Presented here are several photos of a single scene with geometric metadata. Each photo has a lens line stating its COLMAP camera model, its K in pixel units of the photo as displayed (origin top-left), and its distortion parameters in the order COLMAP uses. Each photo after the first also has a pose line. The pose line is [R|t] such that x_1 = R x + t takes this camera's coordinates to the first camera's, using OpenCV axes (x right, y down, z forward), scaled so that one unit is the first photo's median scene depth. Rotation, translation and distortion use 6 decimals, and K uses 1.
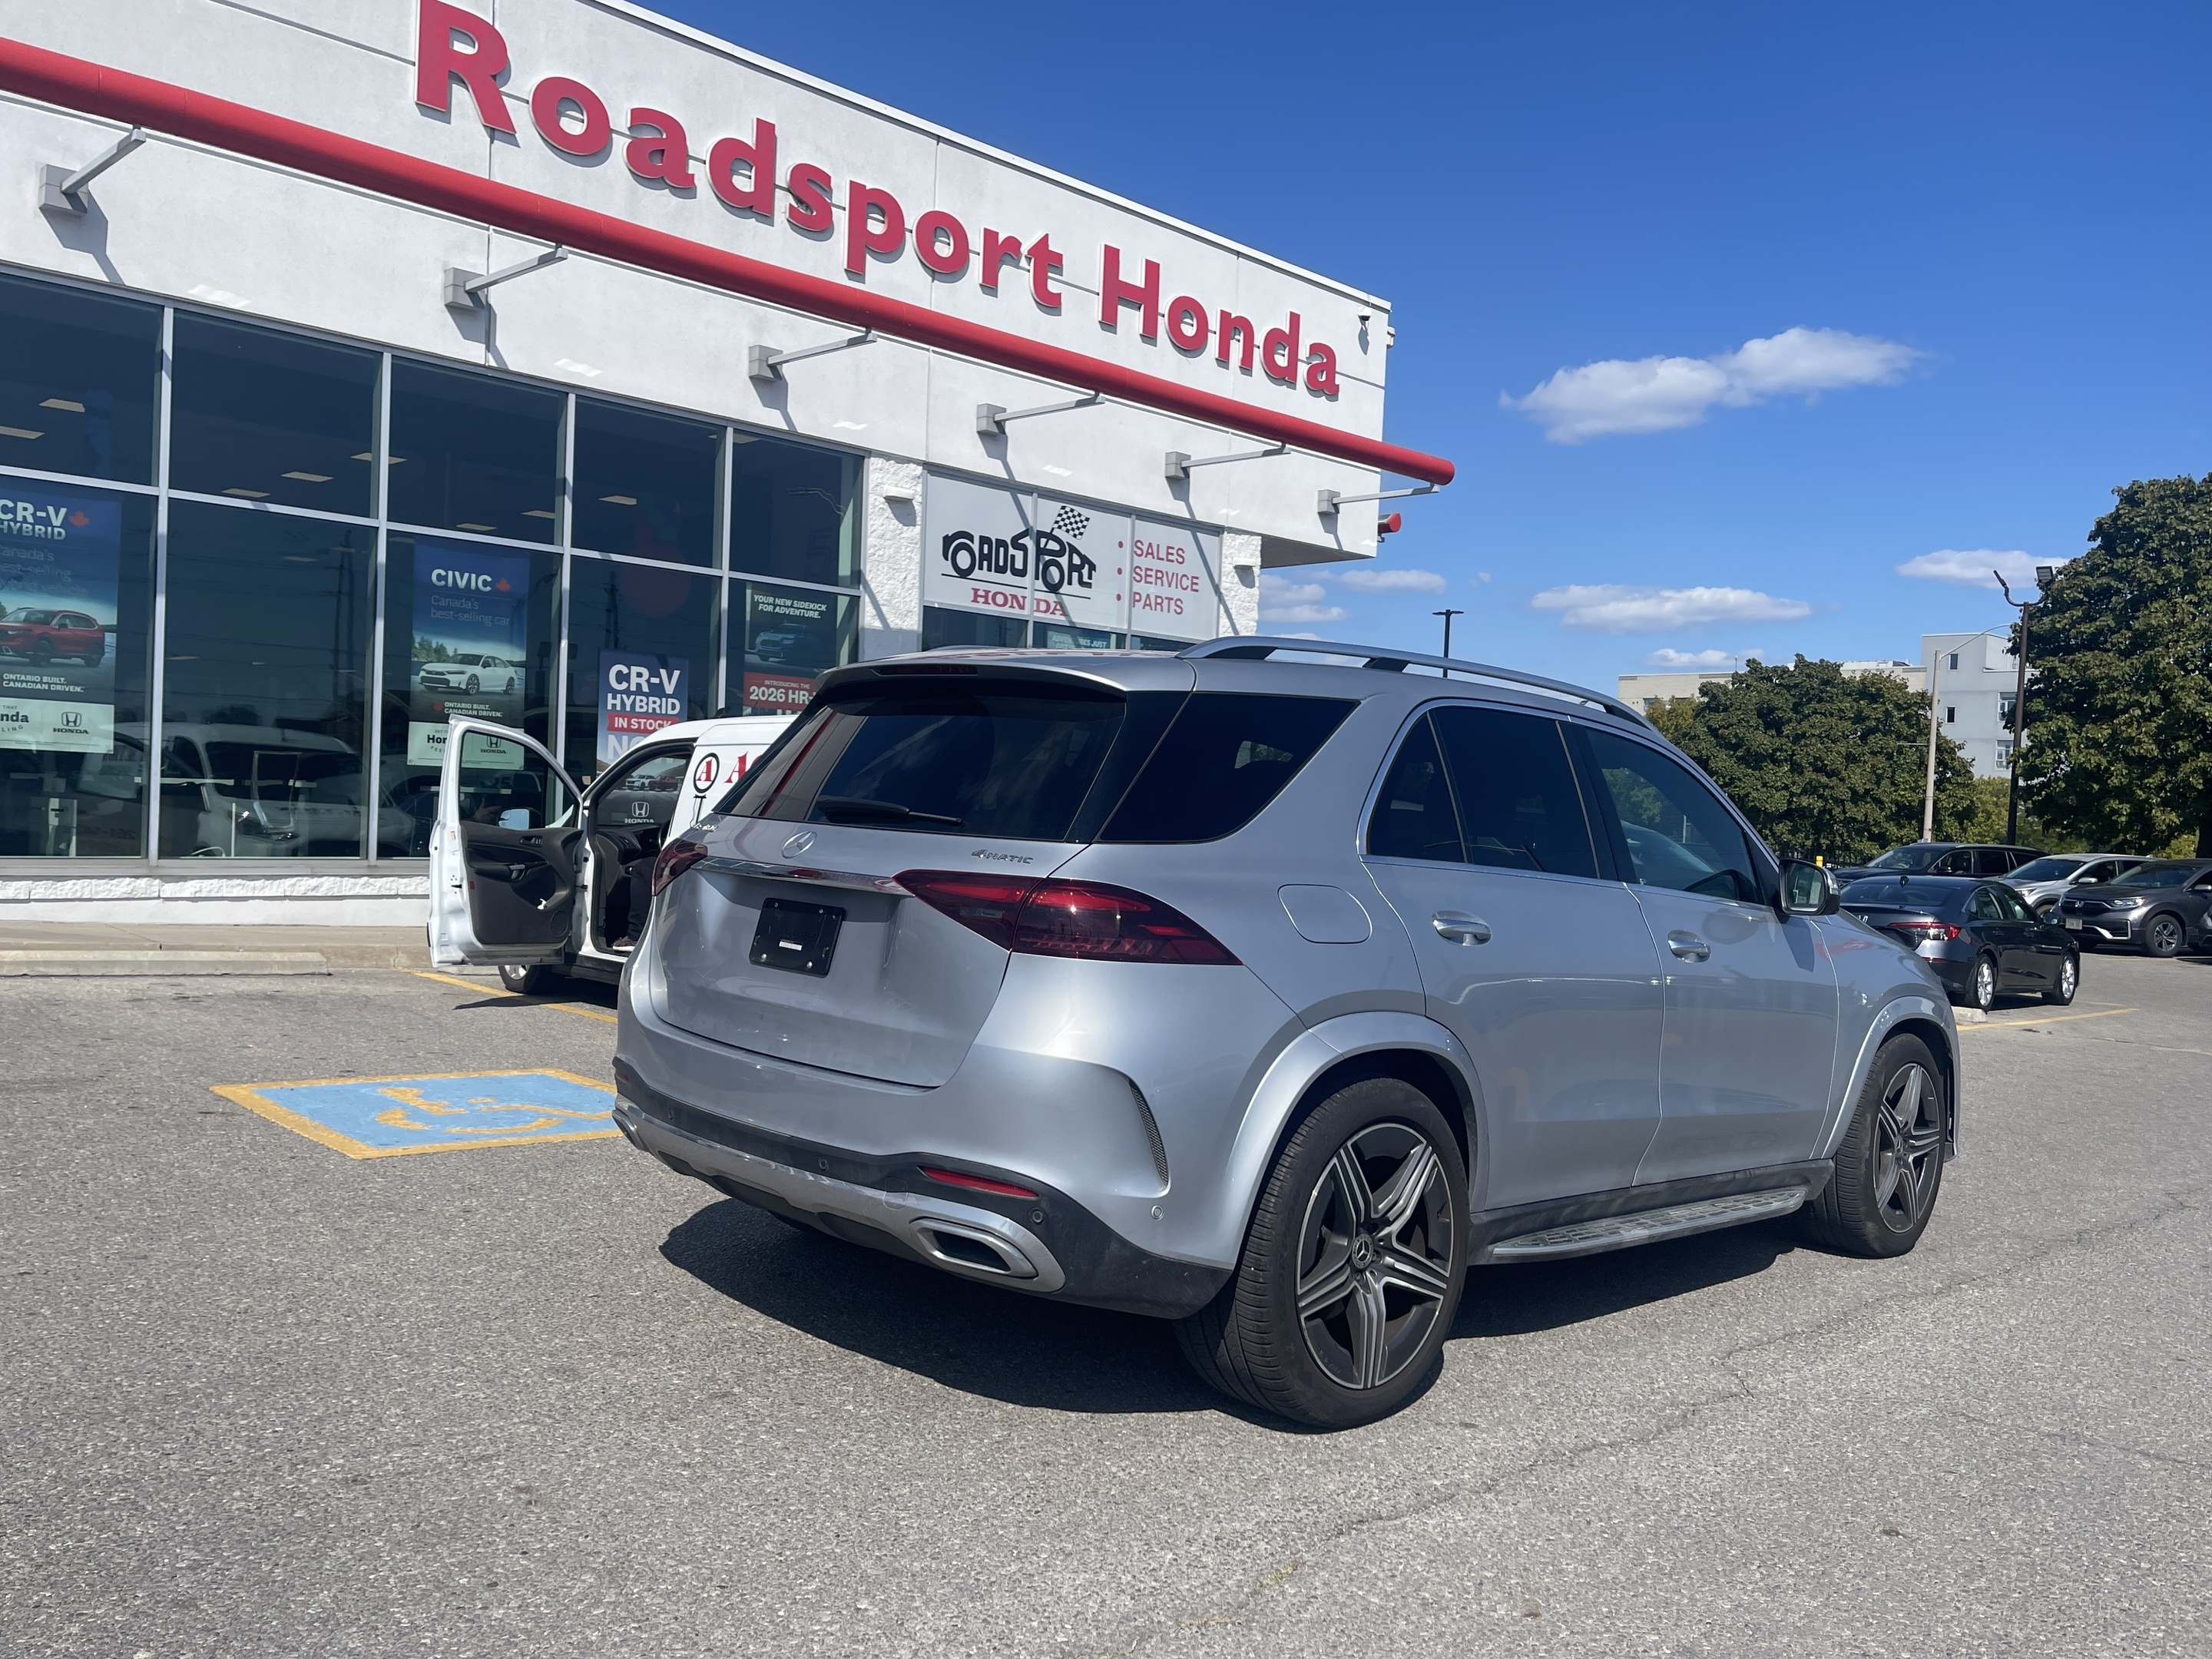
lens RADIAL K [[1731.4, 0, 1106.0], [0, 1731.4, 829.5], [0, 0, 1]] dist [0.055145, -0.071945]
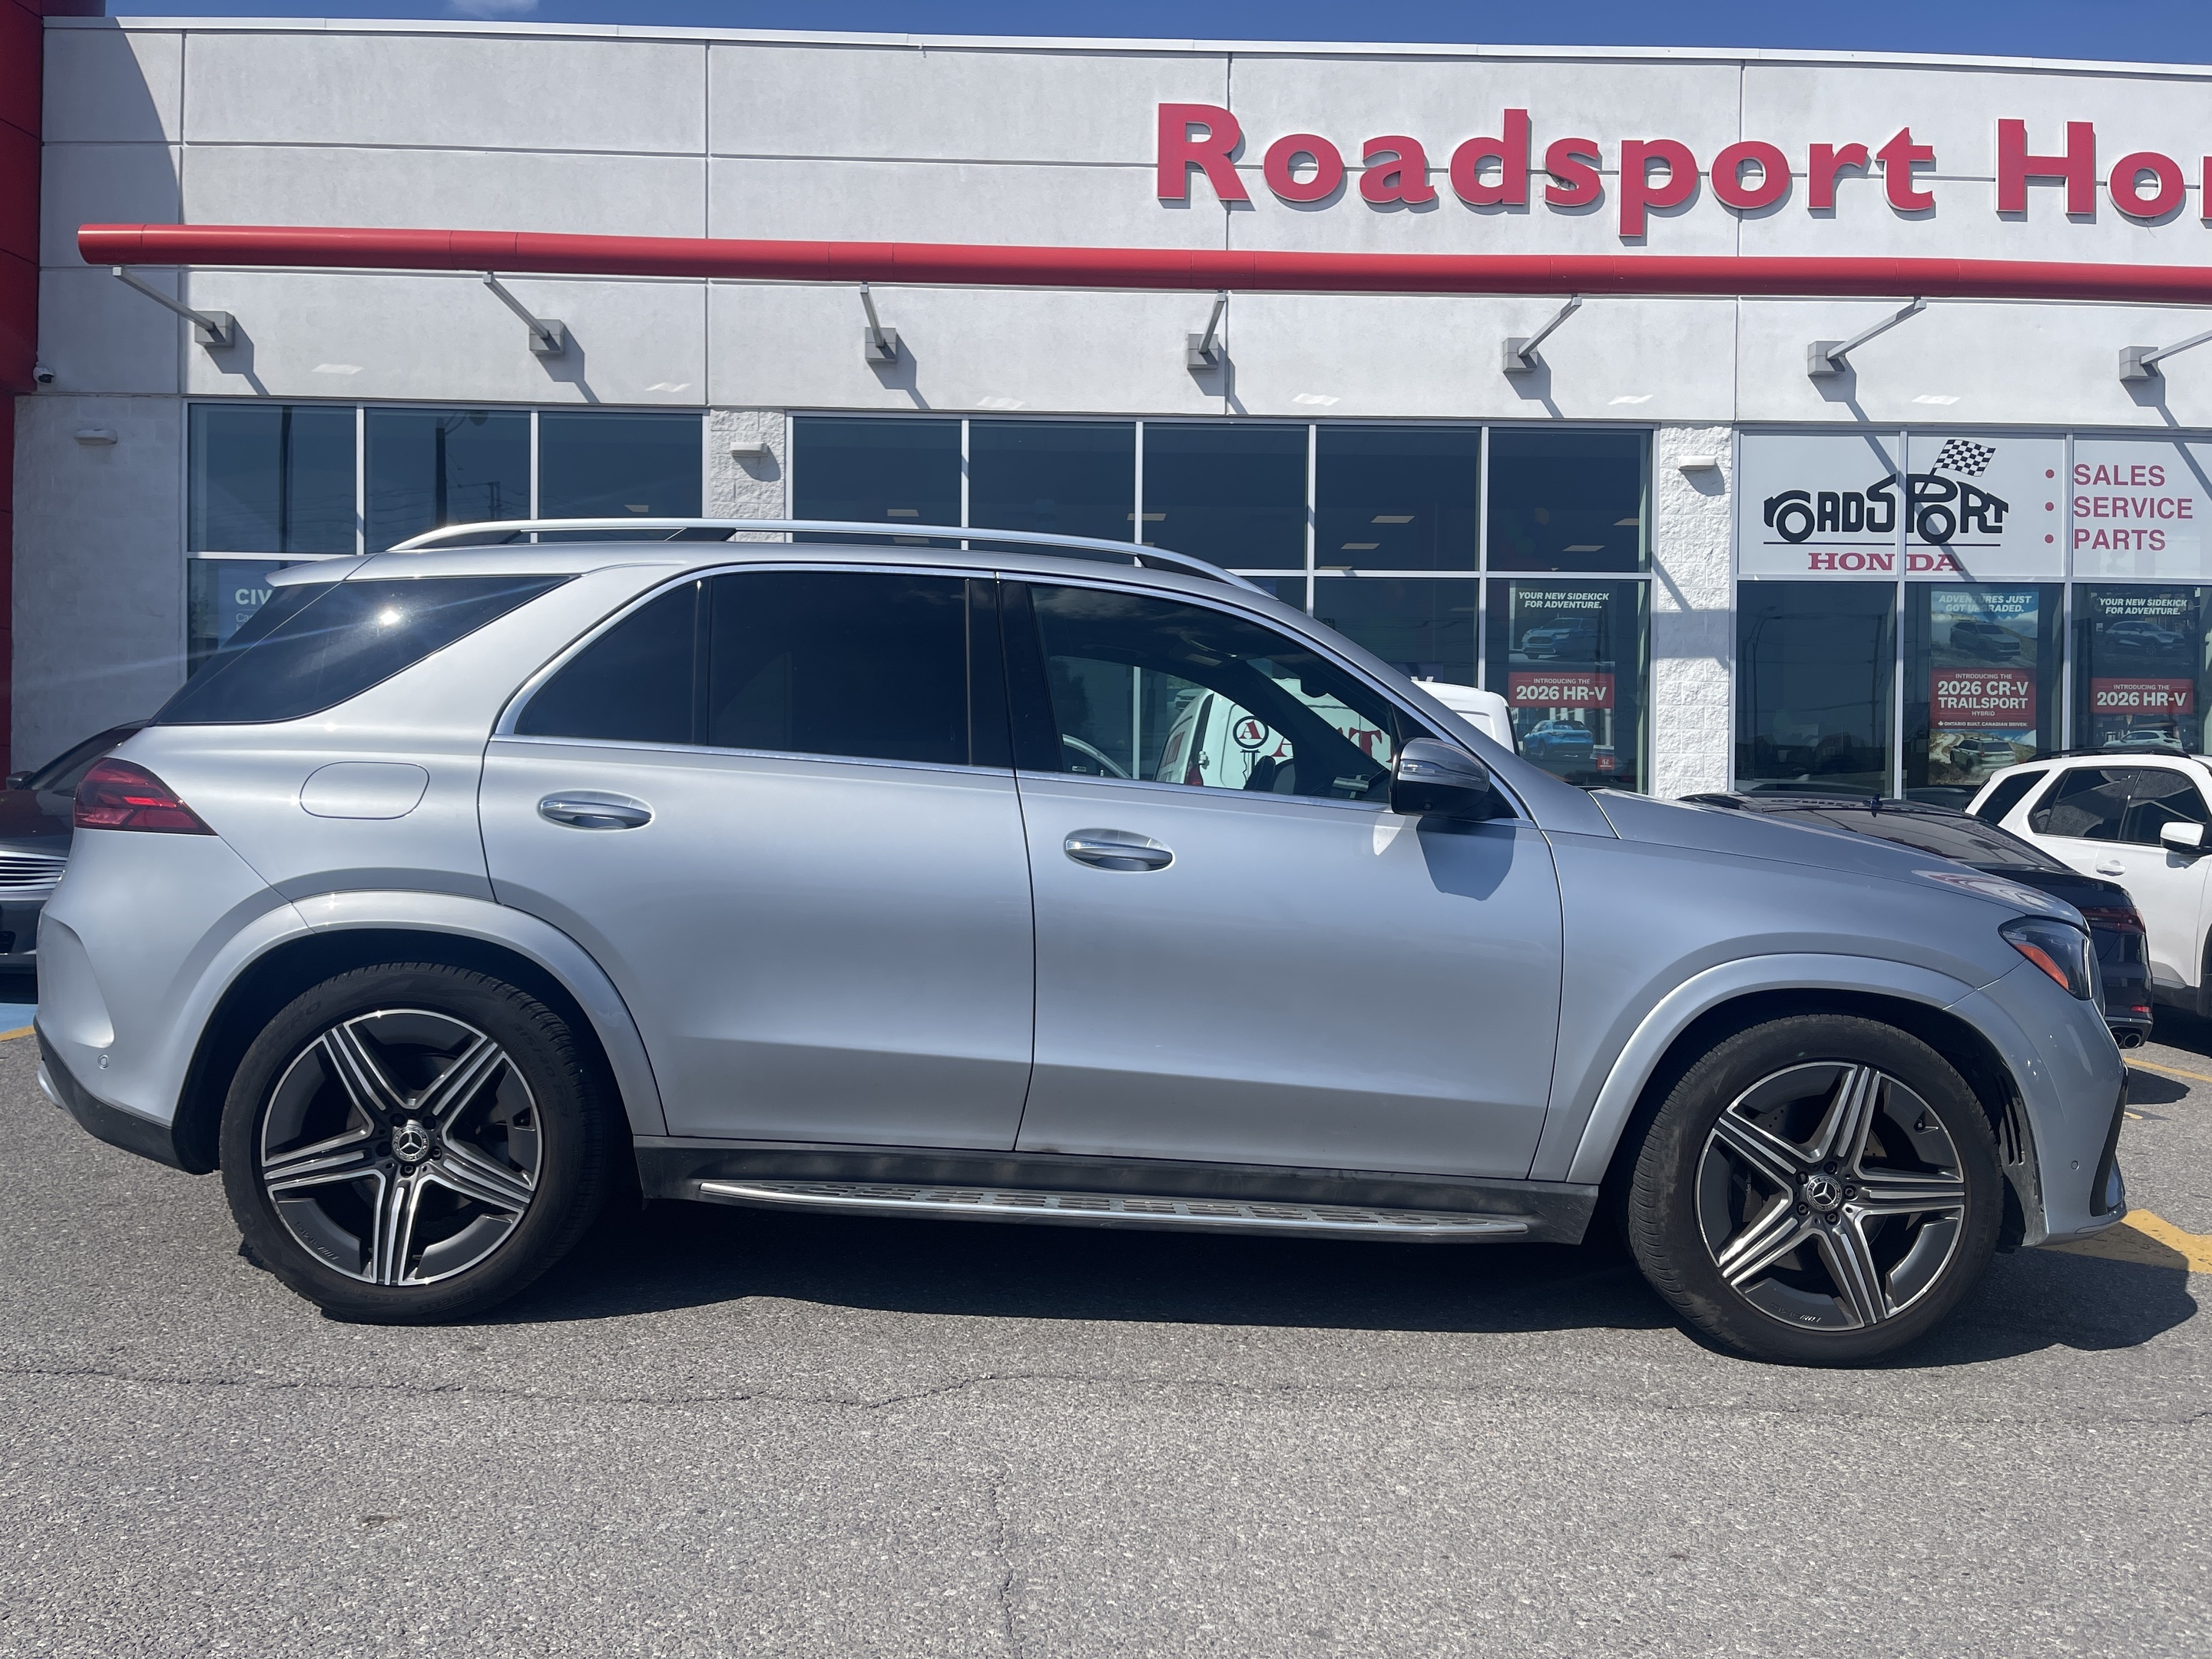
lens RADIAL K [[1667.8, 0, 1106.0], [0, 1667.8, 829.5], [0, 0, 1]] dist [0.096610, -0.136372]
pose [[0.726739, -0.038894, -0.685812, 0.242855], [0.009940, 0.998887, -0.046115, 0.035111], [0.686842, 0.026697, 0.726316, 0.142825]]
